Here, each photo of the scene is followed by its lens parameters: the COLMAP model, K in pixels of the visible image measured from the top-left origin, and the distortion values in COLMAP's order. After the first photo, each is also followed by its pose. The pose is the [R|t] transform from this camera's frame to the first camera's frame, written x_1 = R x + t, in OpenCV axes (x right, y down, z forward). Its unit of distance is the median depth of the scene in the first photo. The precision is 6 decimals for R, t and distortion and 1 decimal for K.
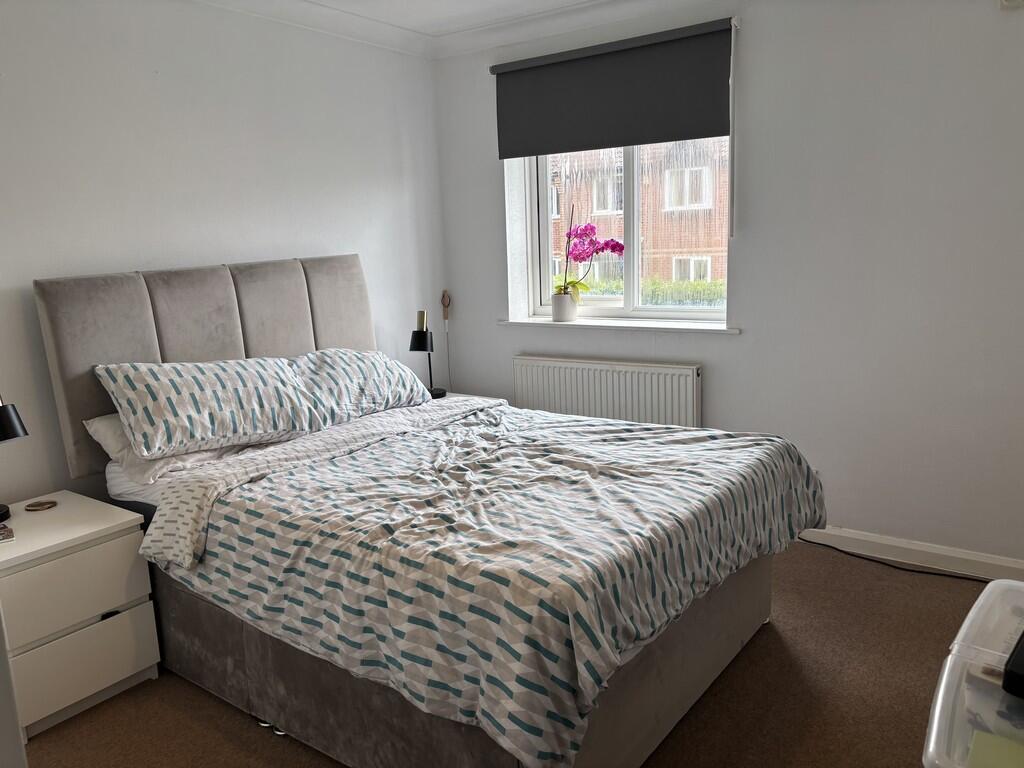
lens RADIAL K [[764.4, 0, 512.0], [0, 764.4, 384.0], [0, 0, 1]] dist [0.004033, -0.000341]
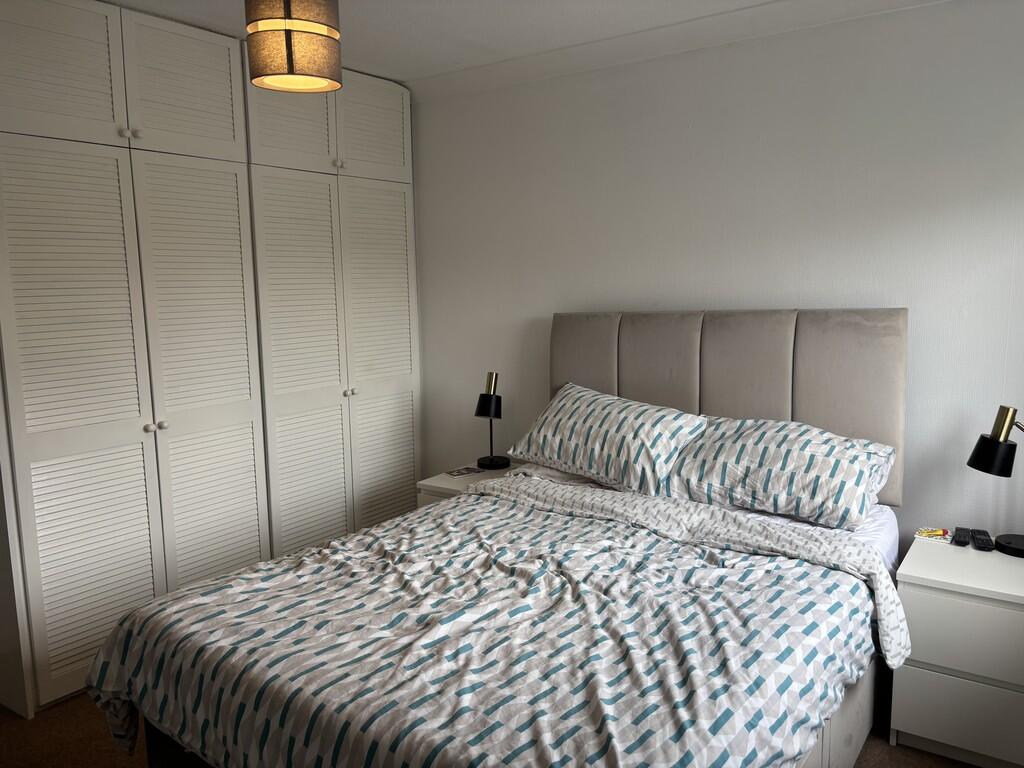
lens RADIAL K [[764.4, 0, 512.0], [0, 764.4, 384.0], [0, 0, 1]] dist [0.004033, -0.000341]
pose [[0.002577, 0.165364, -0.986229, 0.668537], [-0.177244, 0.970693, 0.162296, -0.200308], [0.984163, 0.174385, 0.031811, 0.827991]]
